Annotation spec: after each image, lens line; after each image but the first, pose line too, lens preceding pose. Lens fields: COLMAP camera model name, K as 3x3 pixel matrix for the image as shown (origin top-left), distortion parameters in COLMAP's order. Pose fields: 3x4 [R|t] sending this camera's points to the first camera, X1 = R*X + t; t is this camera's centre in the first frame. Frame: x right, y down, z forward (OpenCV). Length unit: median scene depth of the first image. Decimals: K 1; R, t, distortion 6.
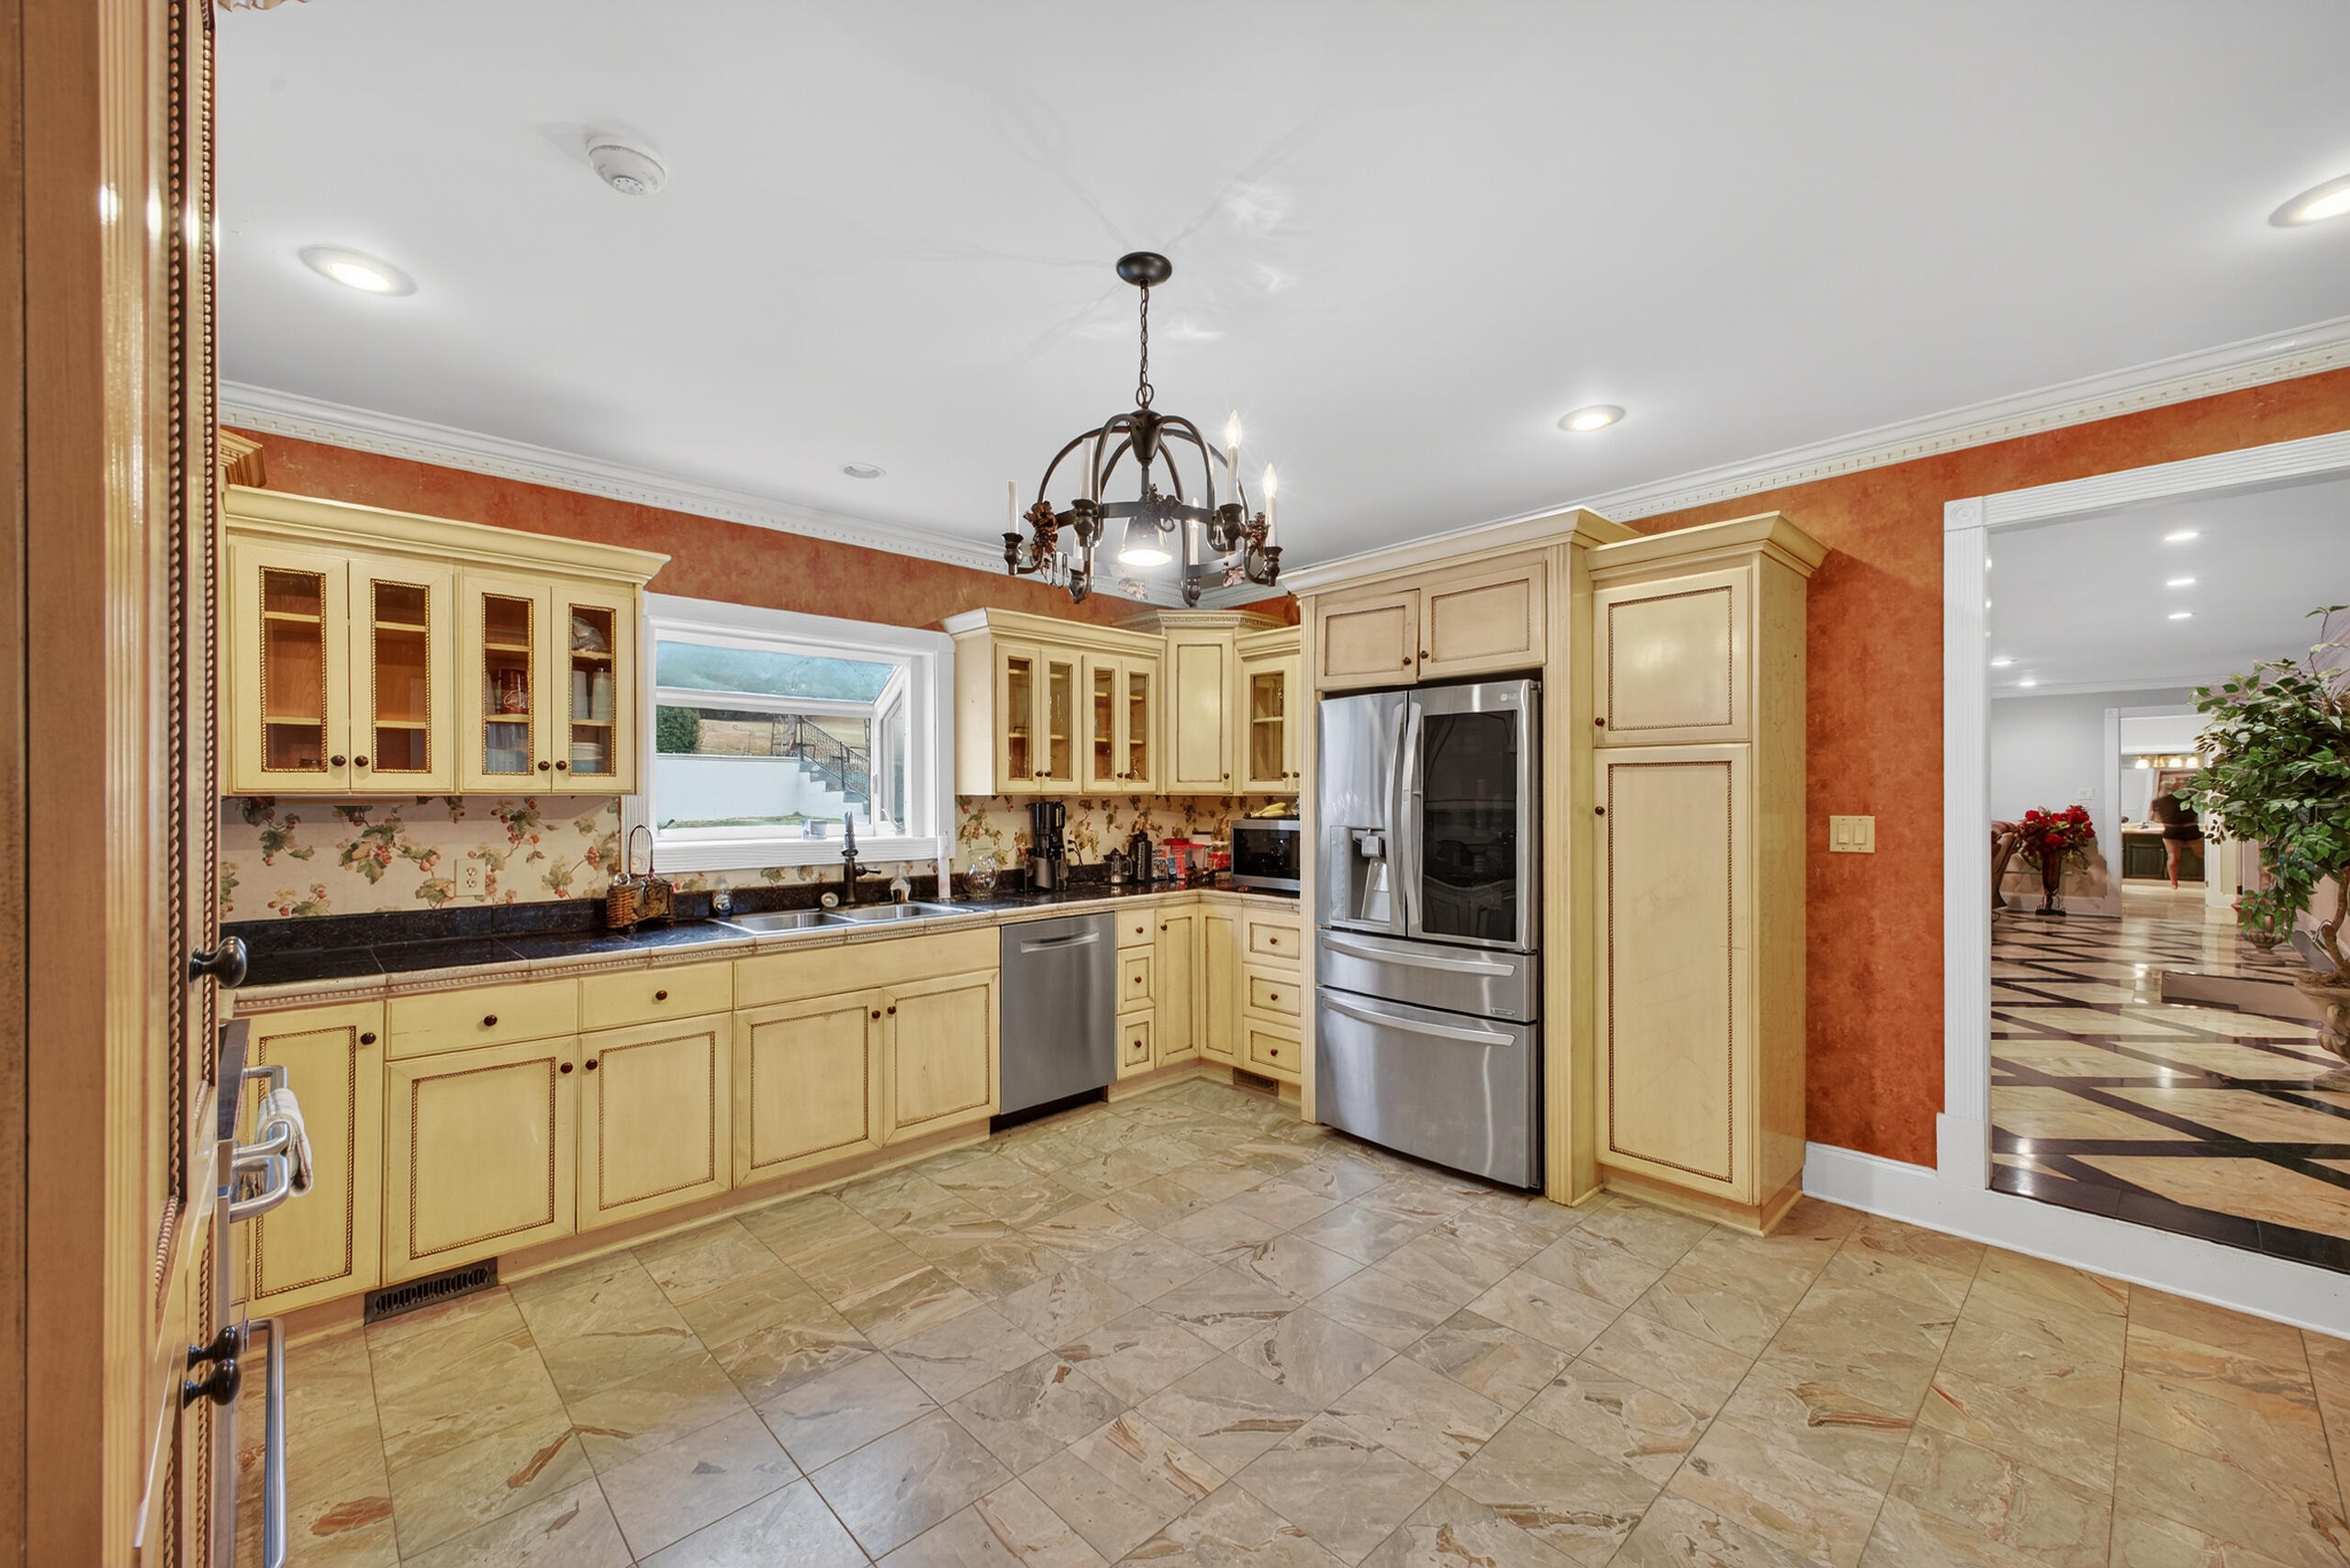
lens RADIAL K [[935.8, 0, 1179.0], [0, 935.8, 801.2], [0, 0, 1]] dist [0.025535, -0.000195]
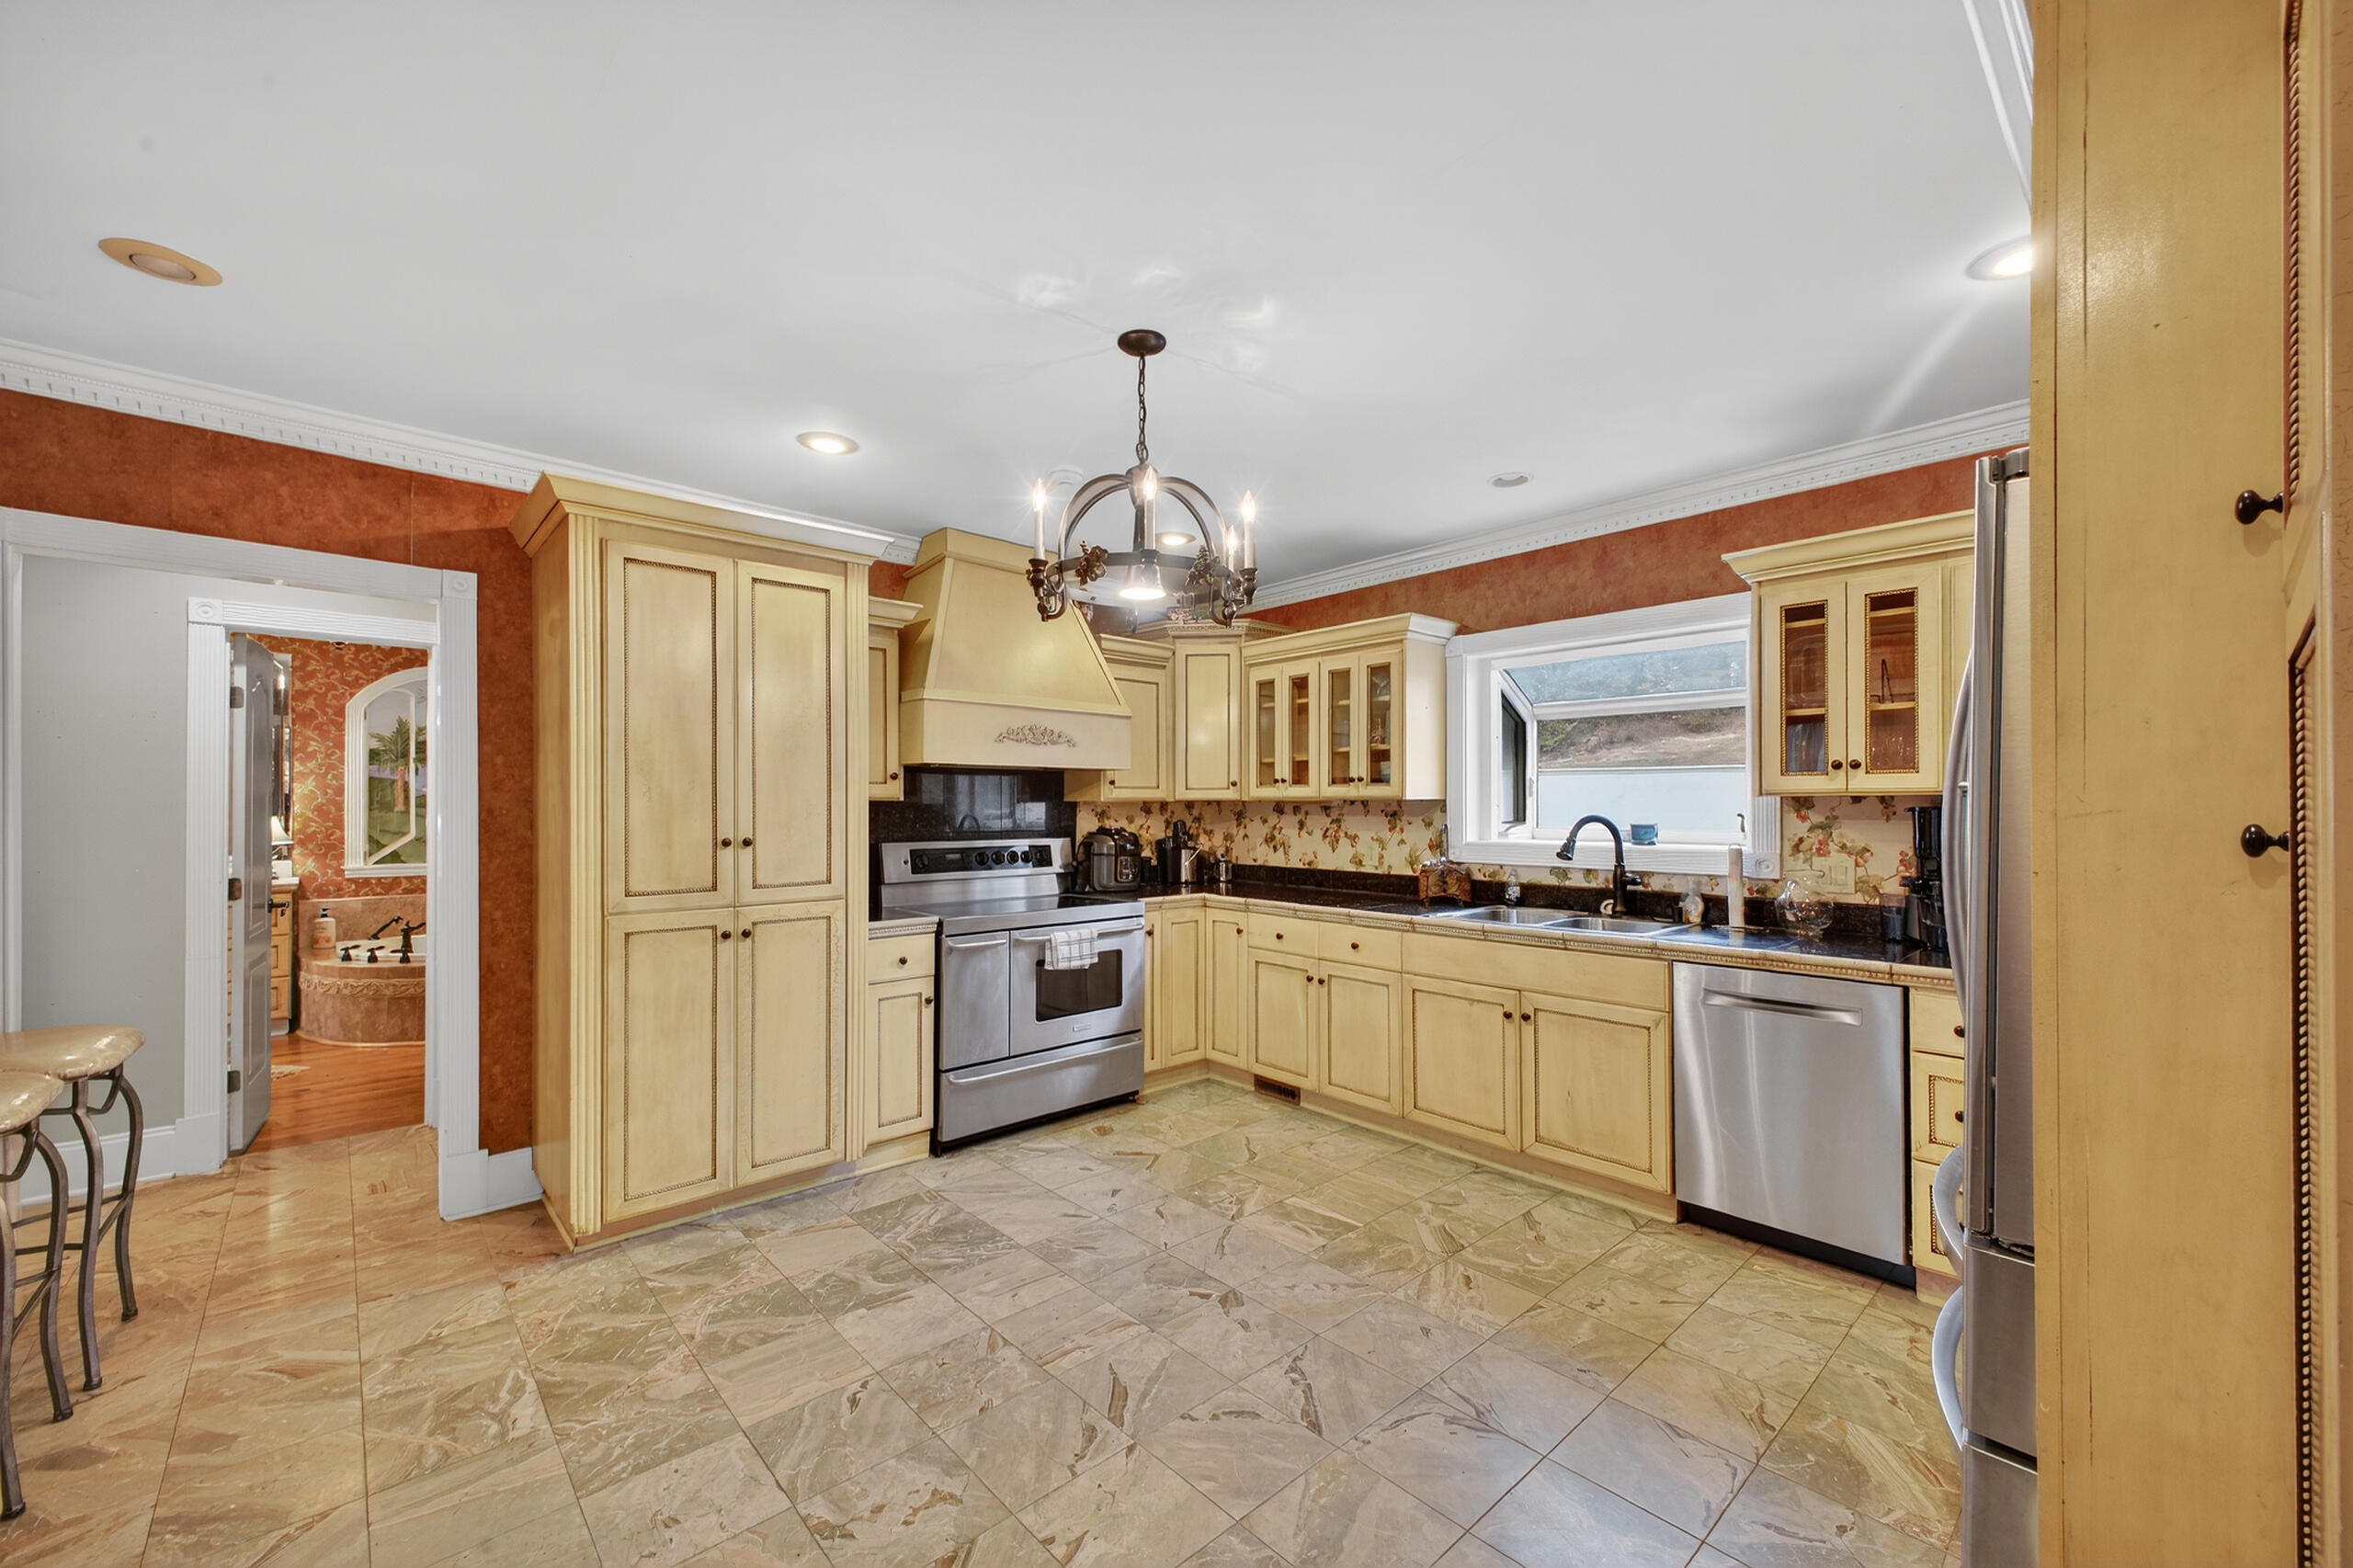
lens RADIAL K [[936.9, 0, 1180.5], [0, 936.9, 801.2], [0, 0, 1]] dist [0.025535, -0.000195]
pose [[-0.019219, 0.000374, -0.999815, 0.710556], [-0.000902, 1.000000, 0.000392, -0.003087], [0.999815, 0.000909, -0.019219, 0.680363]]
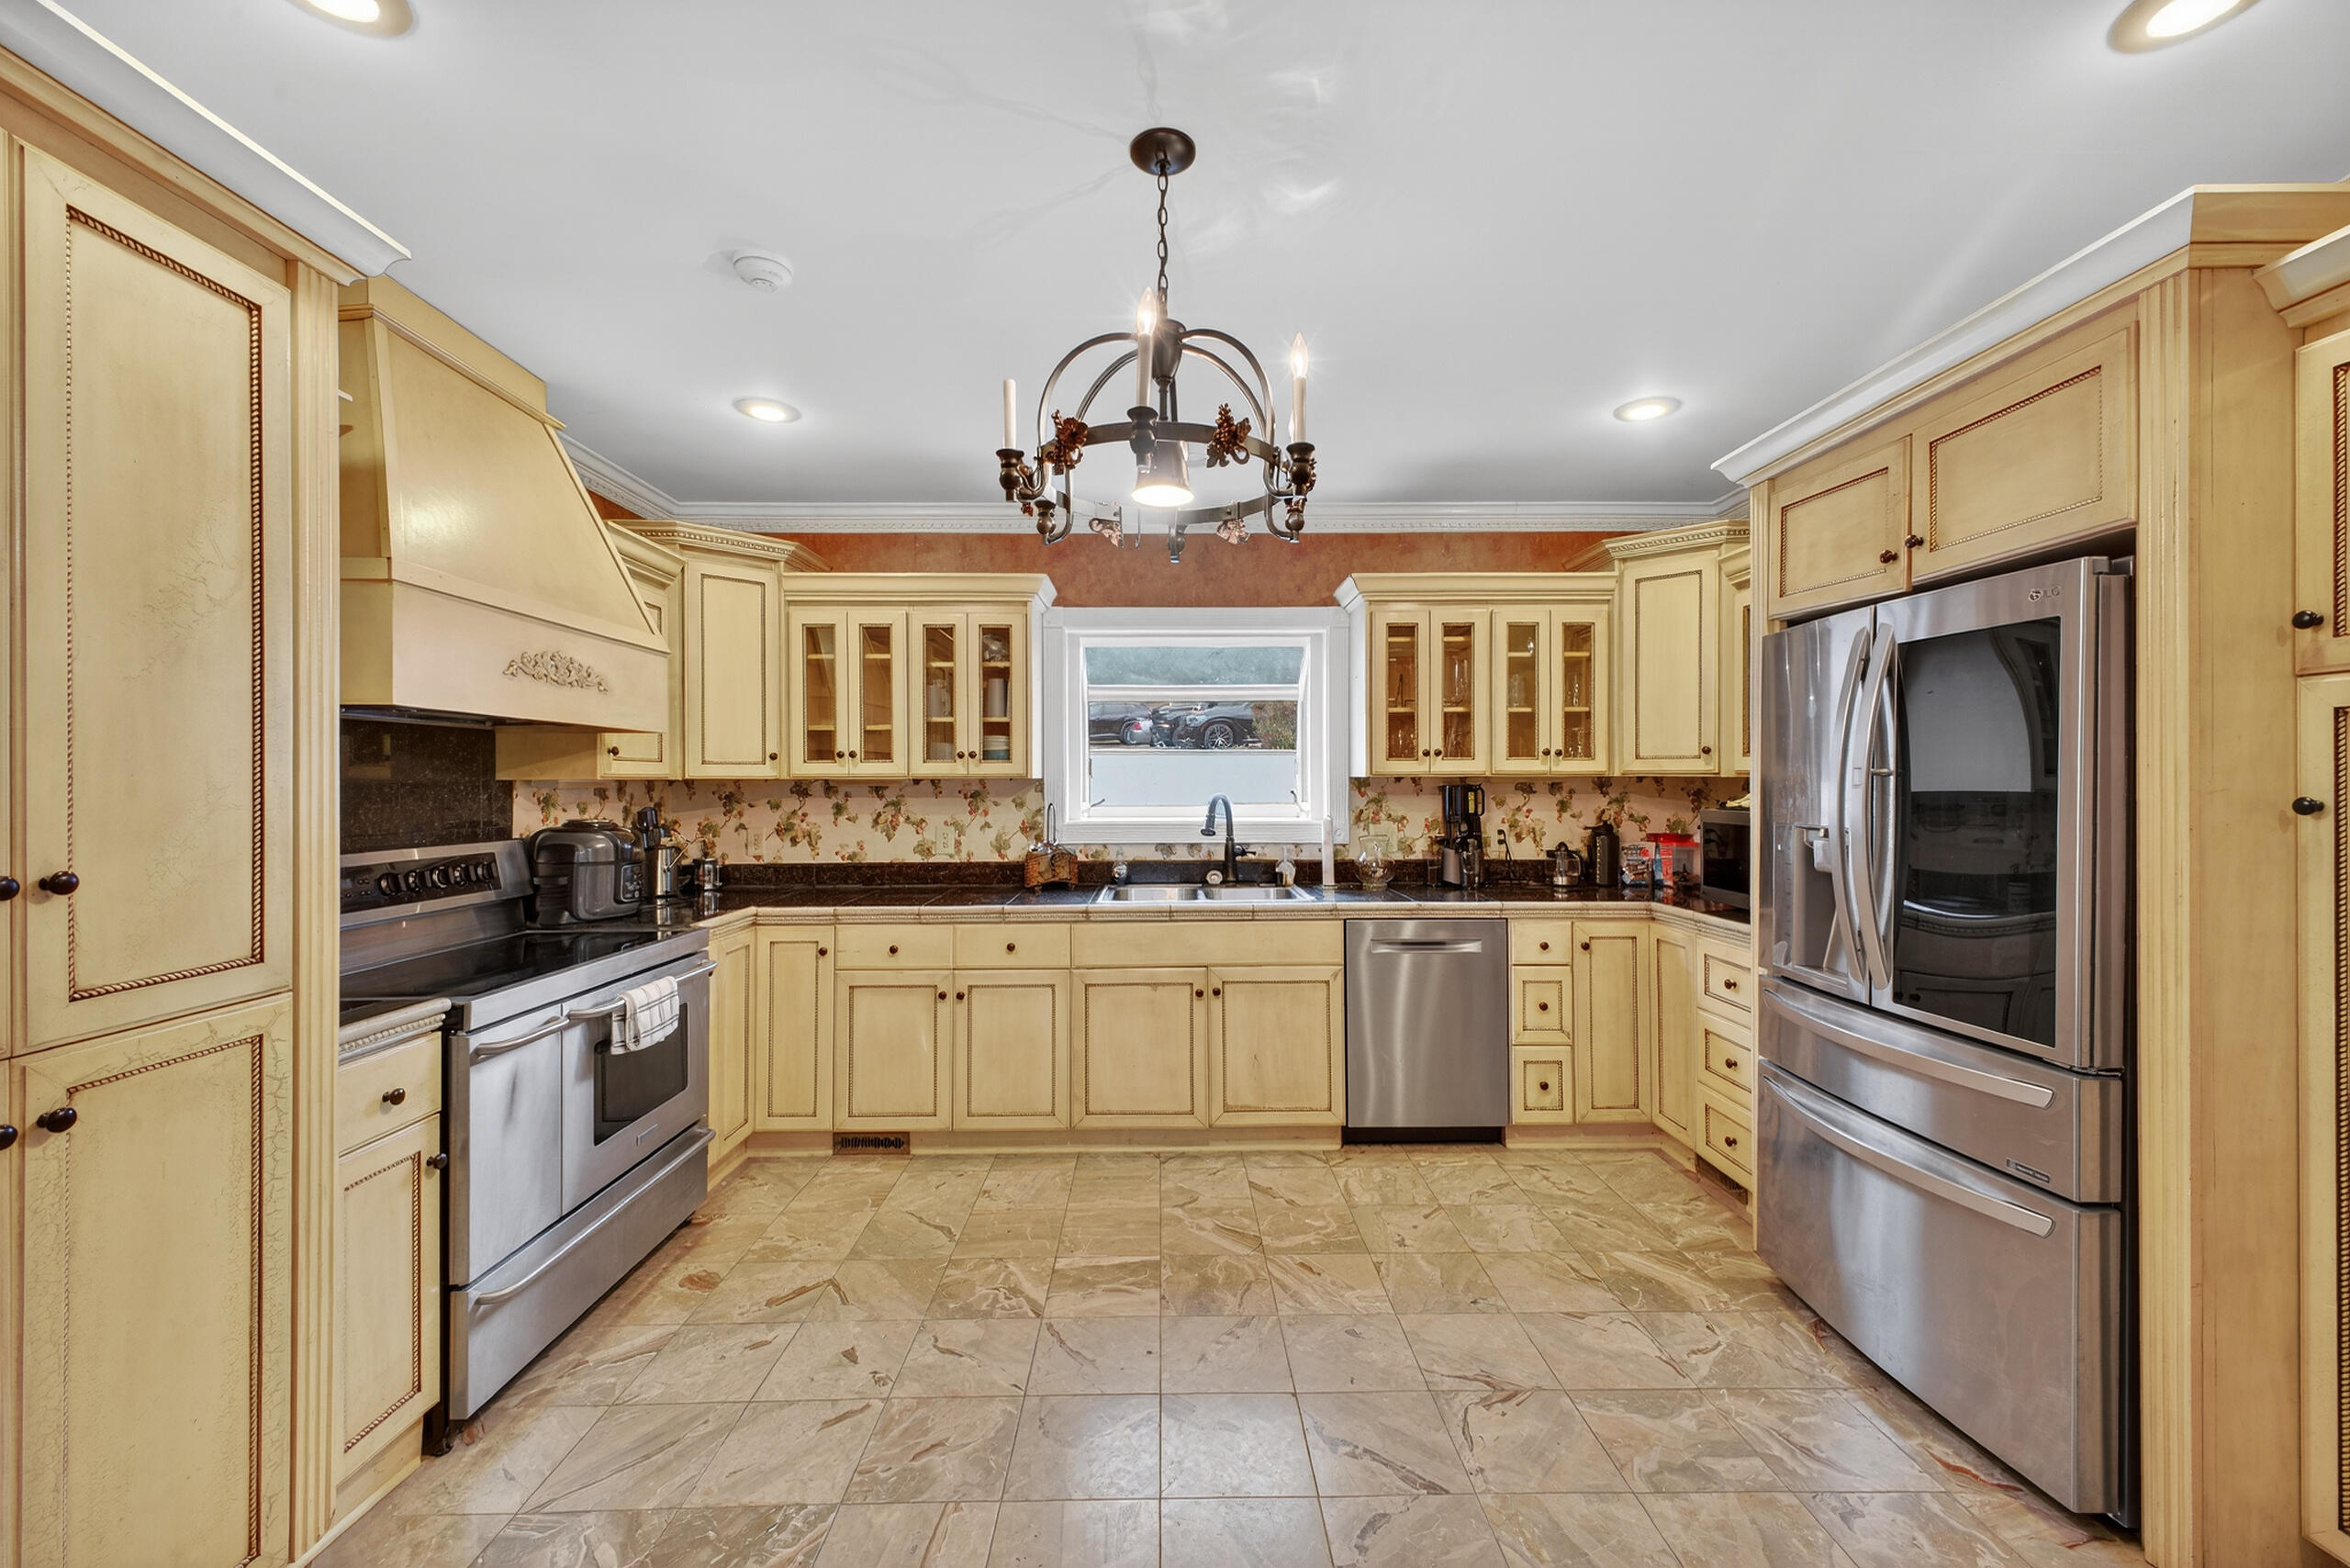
lens RADIAL K [[930.7, 0, 1175.0], [0, 930.7, 784.0], [0, 0, 1]] dist [0.053811, -0.020033]
pose [[0.737015, 0.003199, -0.675869, 0.345429], [-0.001800, 0.999995, 0.002769, -0.002124], [0.675874, -0.000824, 0.737017, 0.243070]]
